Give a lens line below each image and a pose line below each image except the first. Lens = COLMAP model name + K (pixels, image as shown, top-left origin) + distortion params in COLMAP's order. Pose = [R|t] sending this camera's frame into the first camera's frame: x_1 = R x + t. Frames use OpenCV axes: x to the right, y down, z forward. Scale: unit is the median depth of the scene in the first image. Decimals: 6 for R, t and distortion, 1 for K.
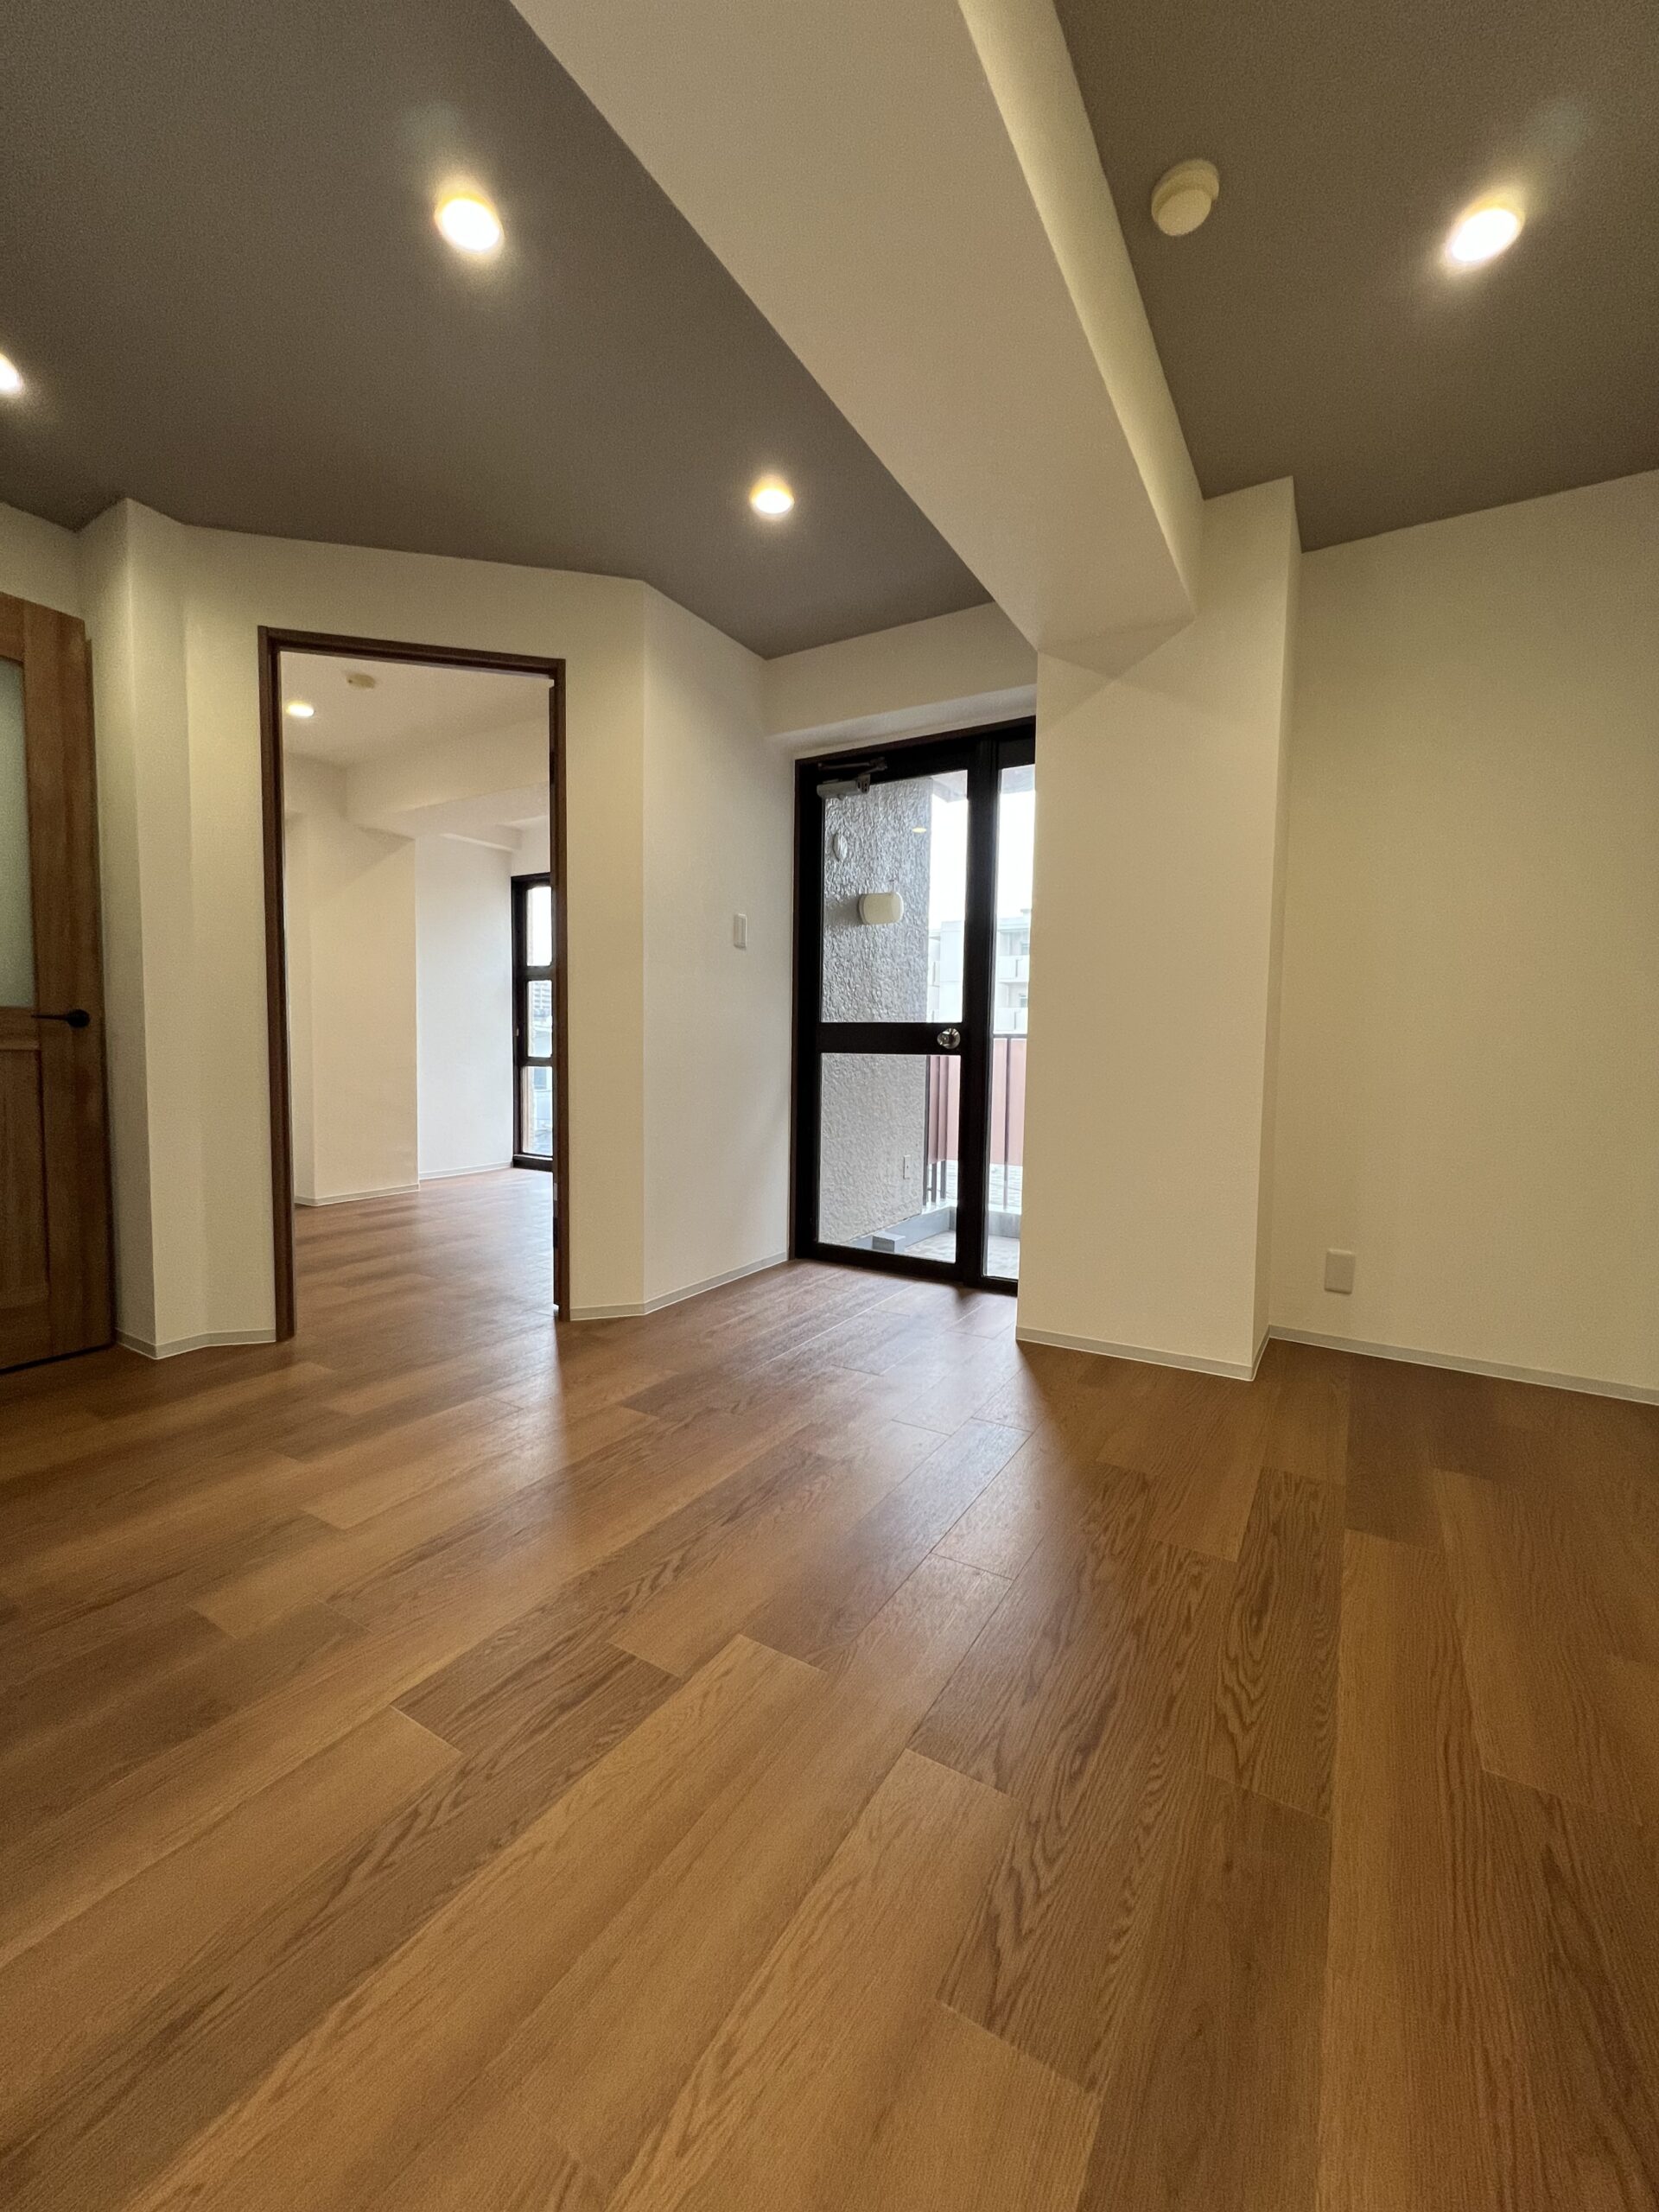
lens RADIAL K [[888.5, 0, 824.7], [0, 888.5, 1101.0], [0, 0, 1]] dist [0.004607, 0.000456]
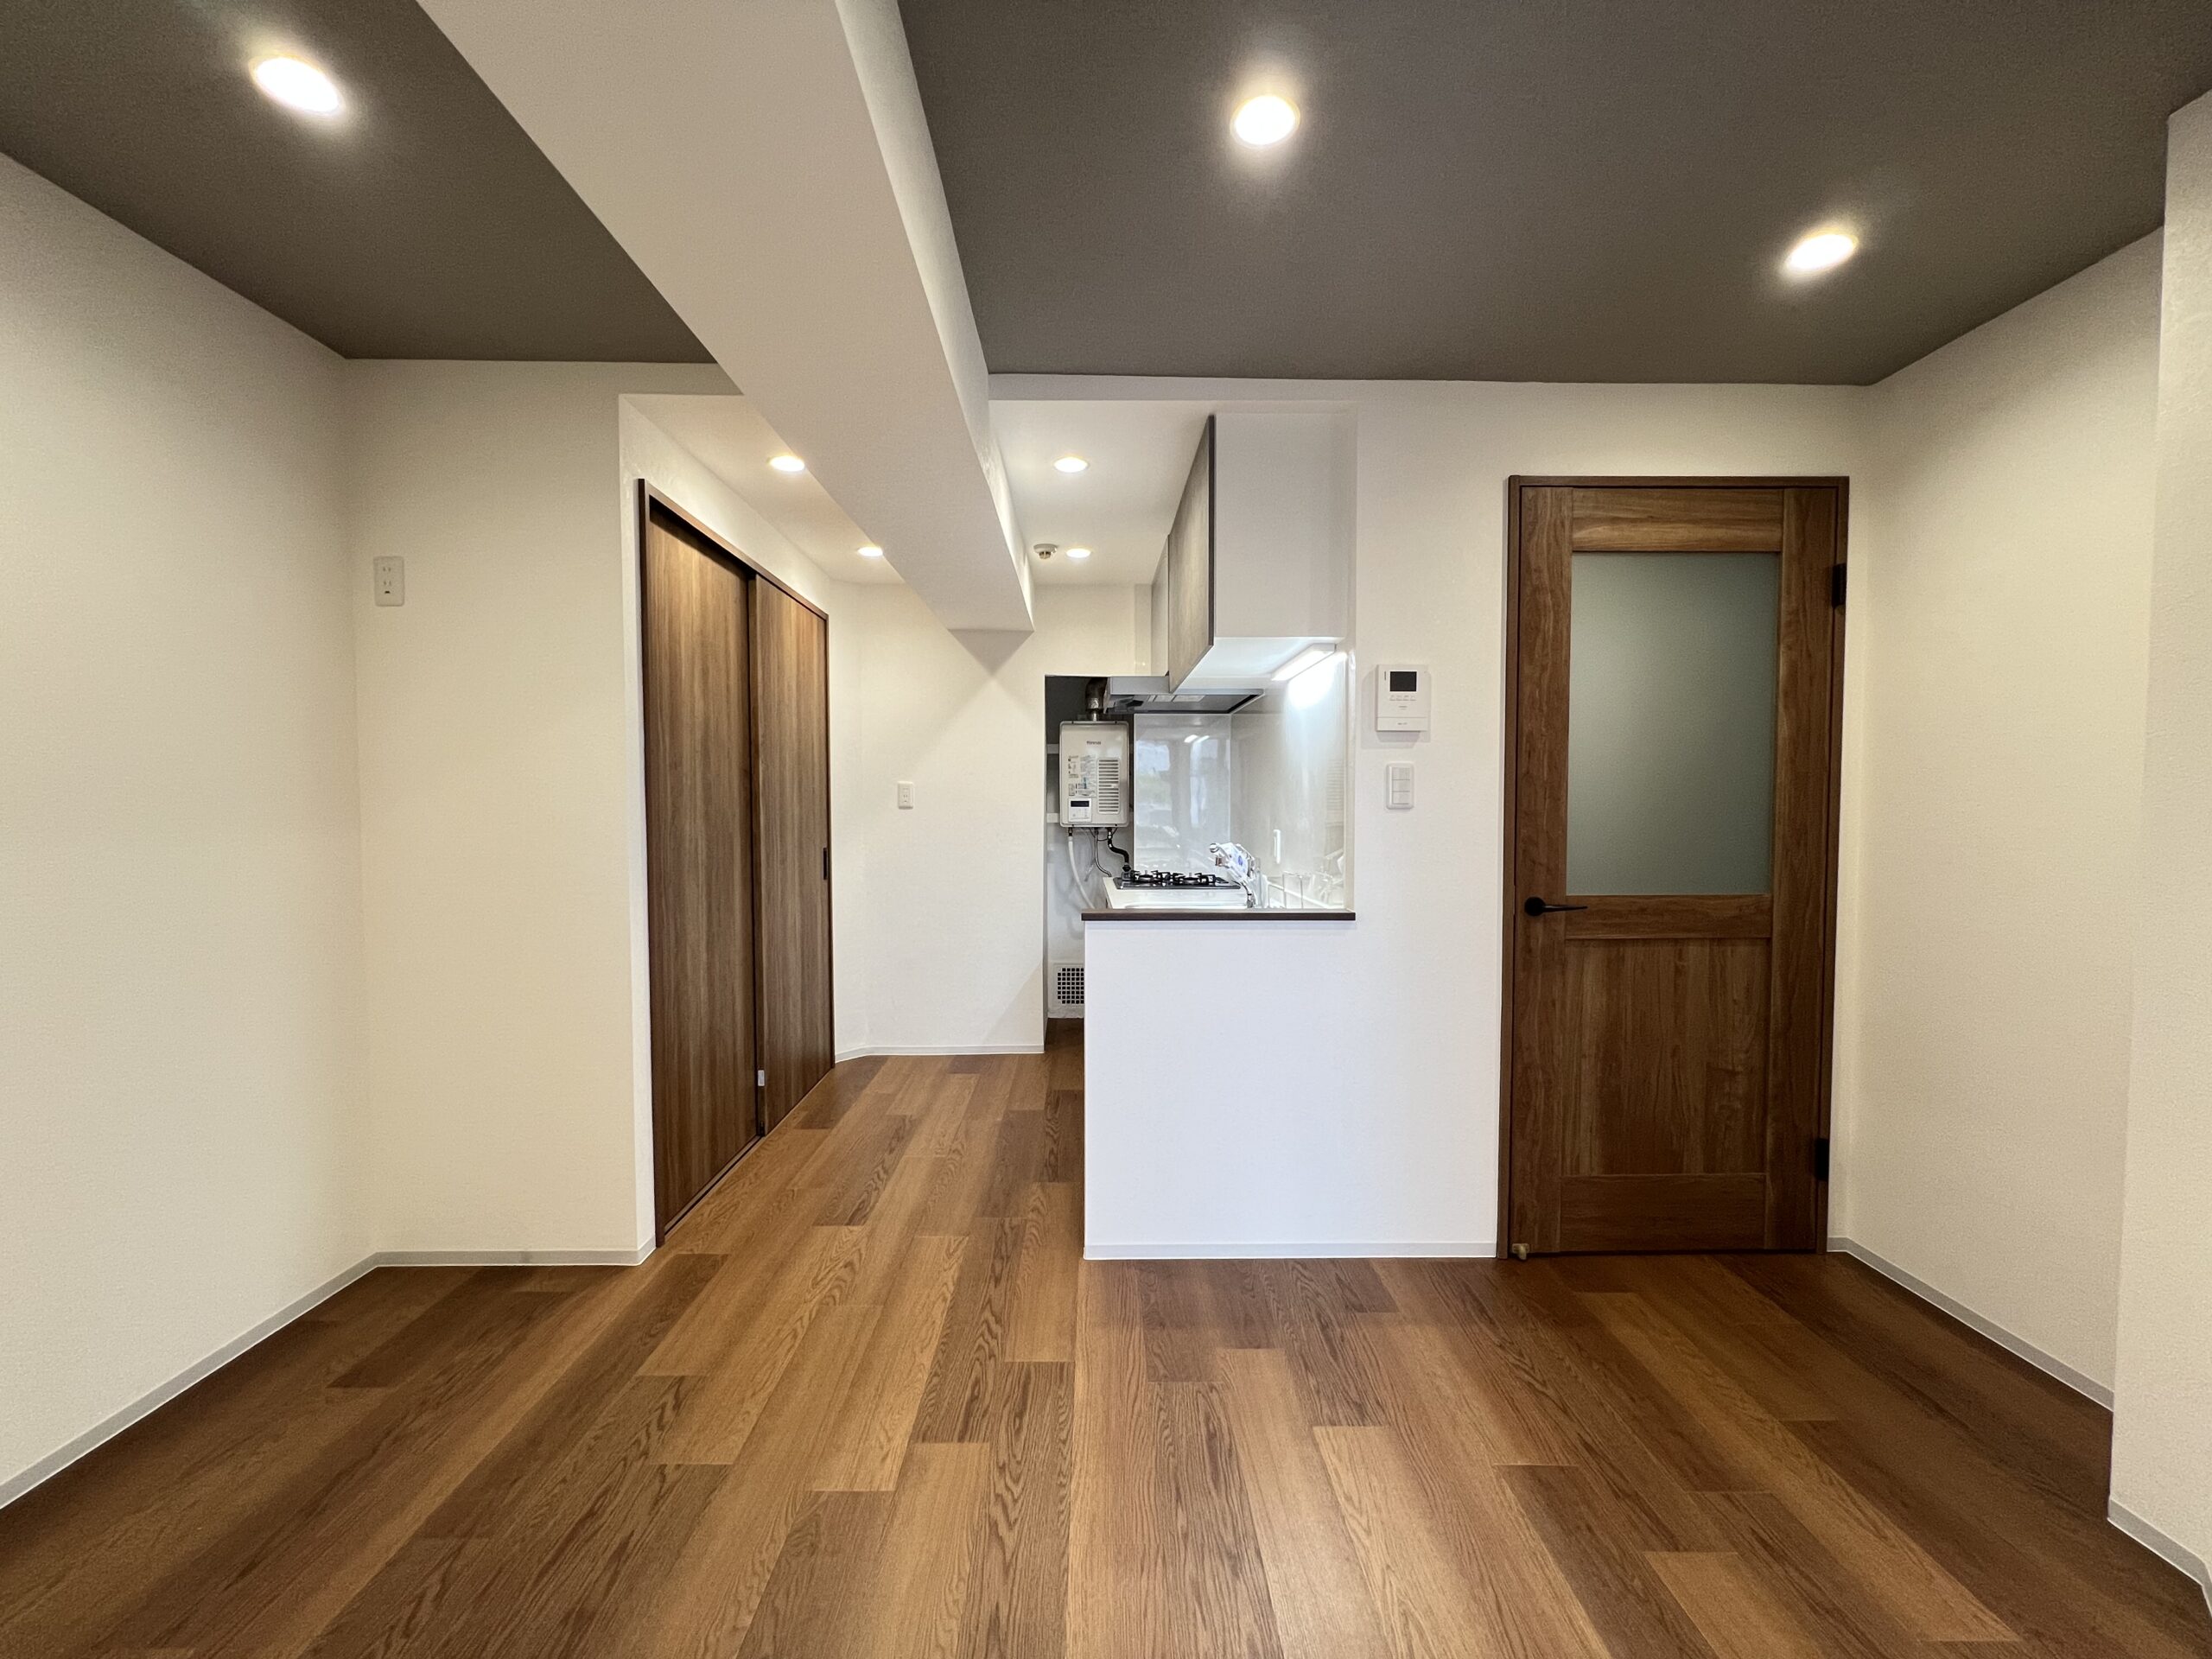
lens RADIAL K [[888.5, 0, 1095.2], [0, 888.5, 835.3], [0, 0, 1]] dist [0.004607, 0.000456]
pose [[-0.854435, 0.004915, -0.519536, 0.295358], [-0.040955, 0.996207, 0.076780, -0.374730], [0.517942, 0.086882, -0.850992, 2.170158]]
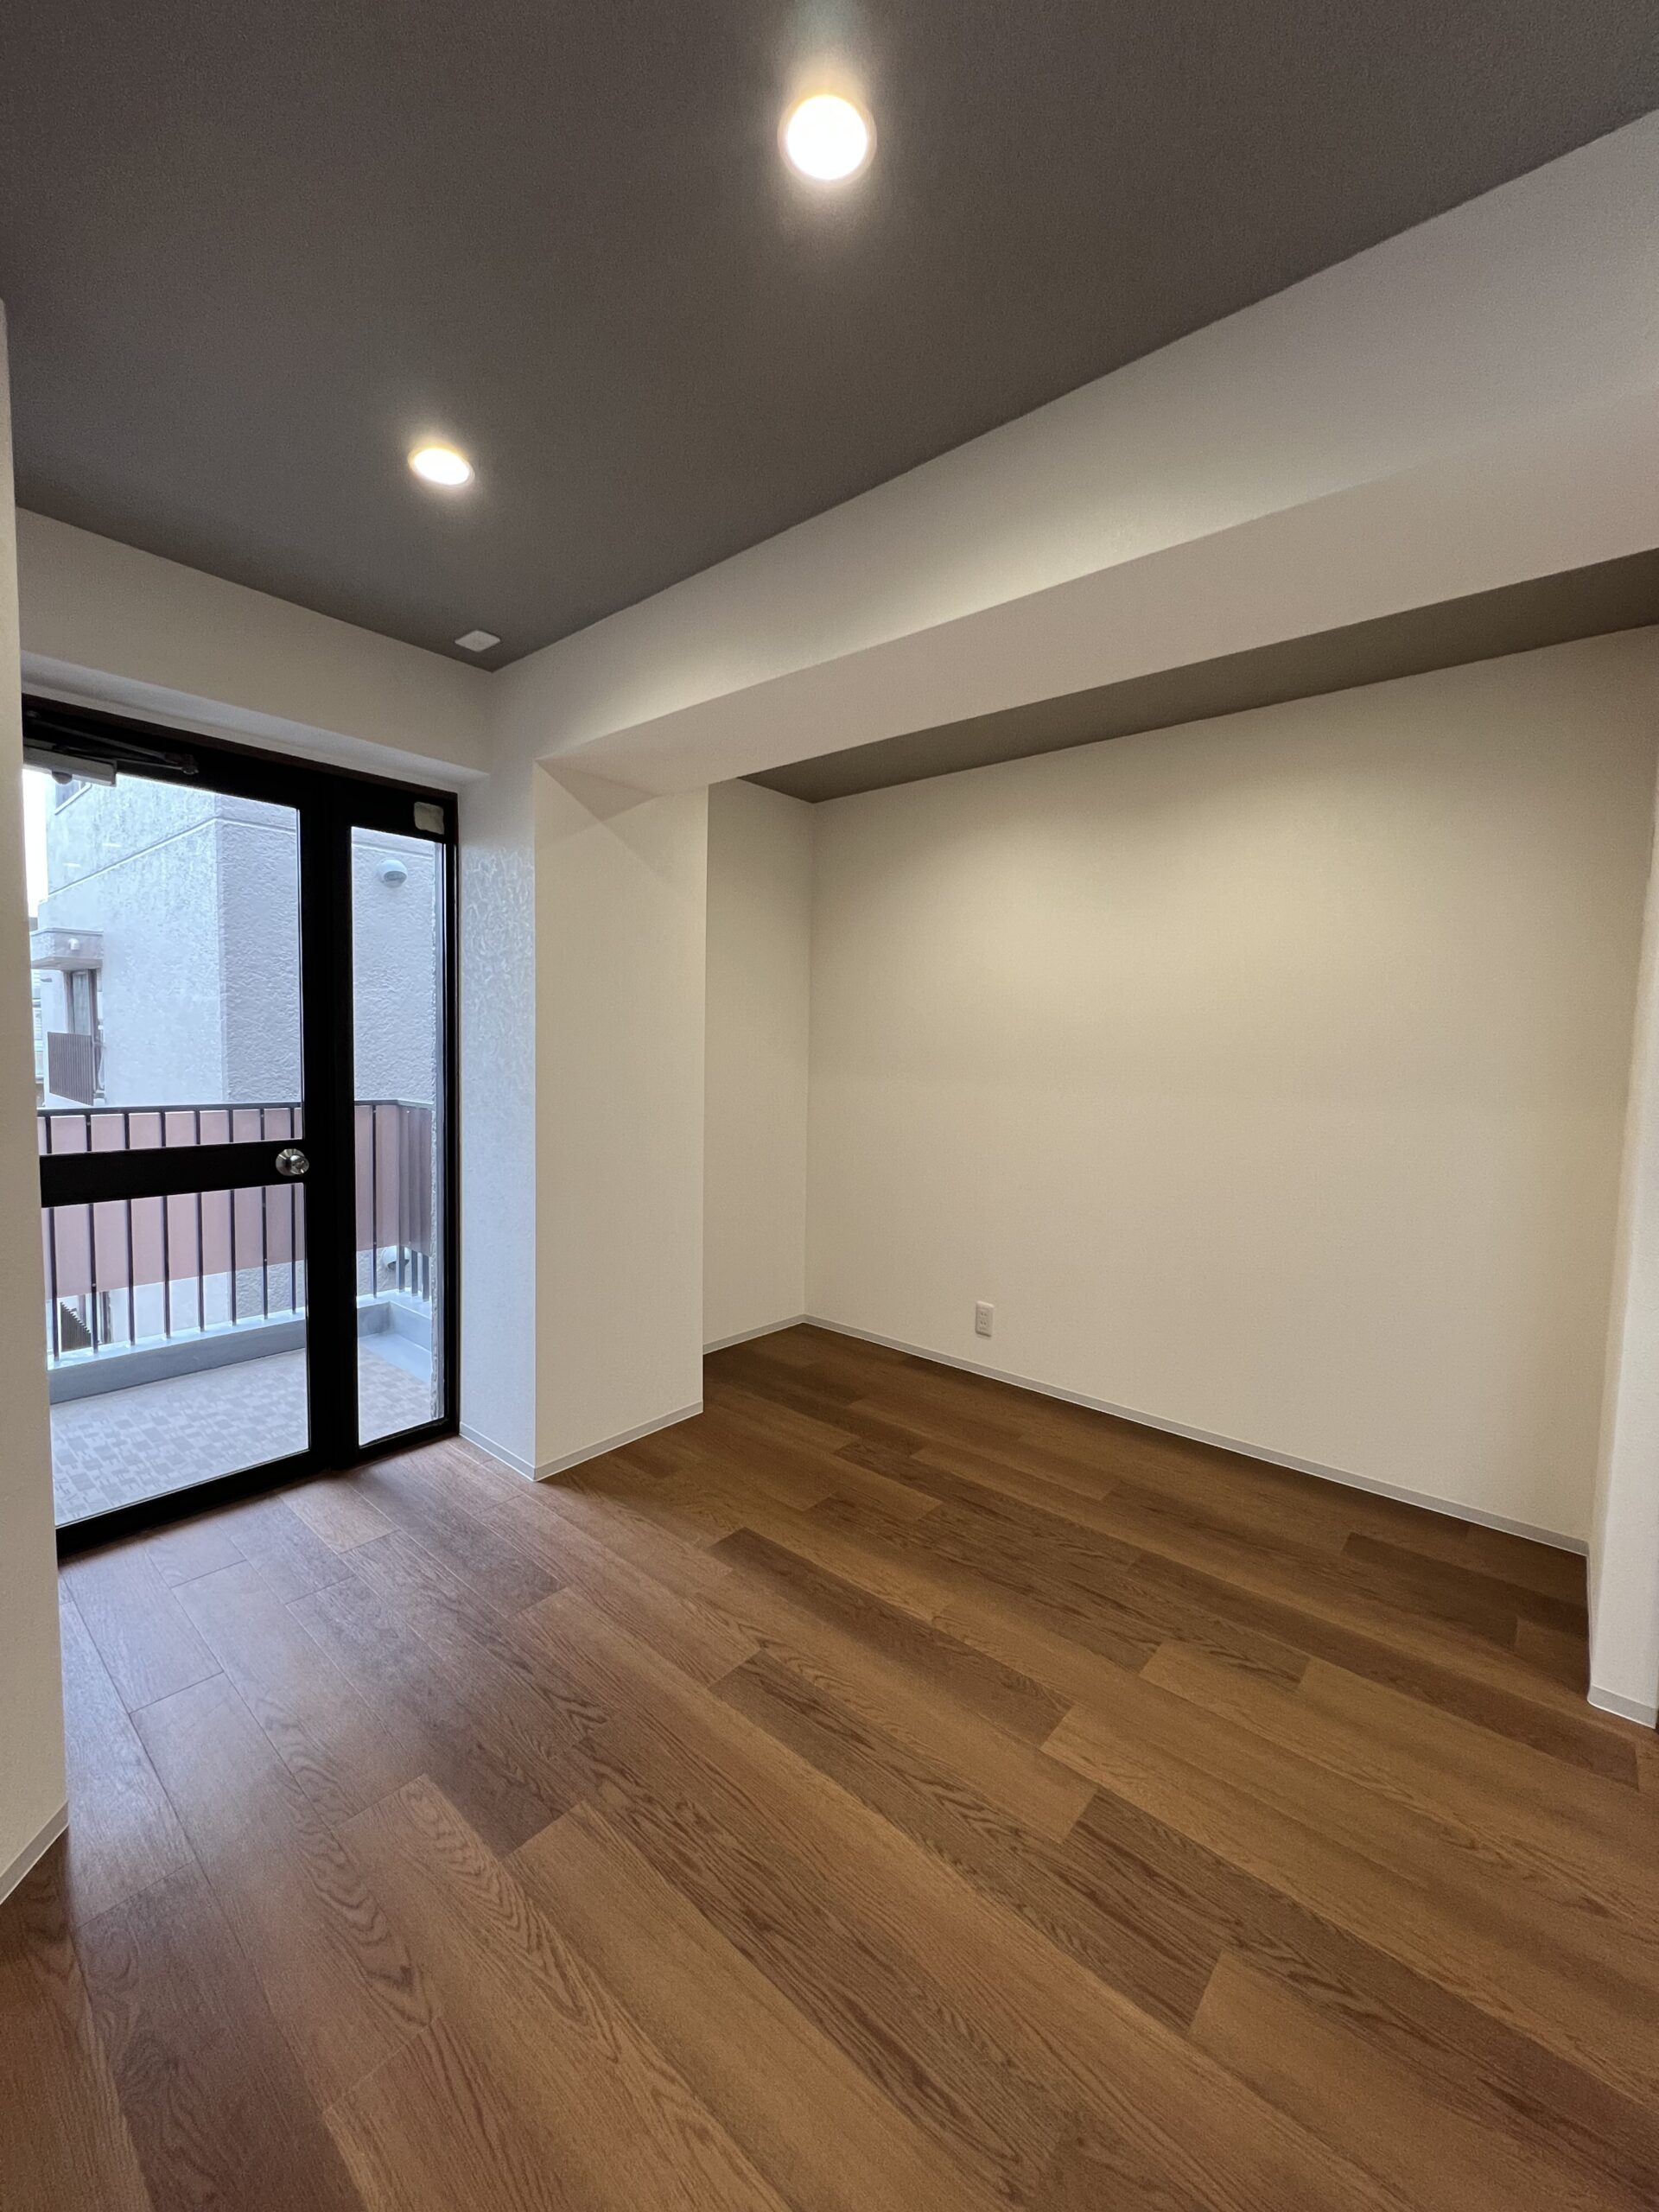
lens RADIAL K [[888.5, 0, 825.6], [0, 888.5, 1103.1], [0, 0, 1]] dist [0.004607, 0.000456]
pose [[0.163518, -0.076830, 0.983544, -1.342458], [0.041838, 0.996606, 0.070894, -0.396838], [-0.985653, 0.029557, 0.166177, 1.119963]]
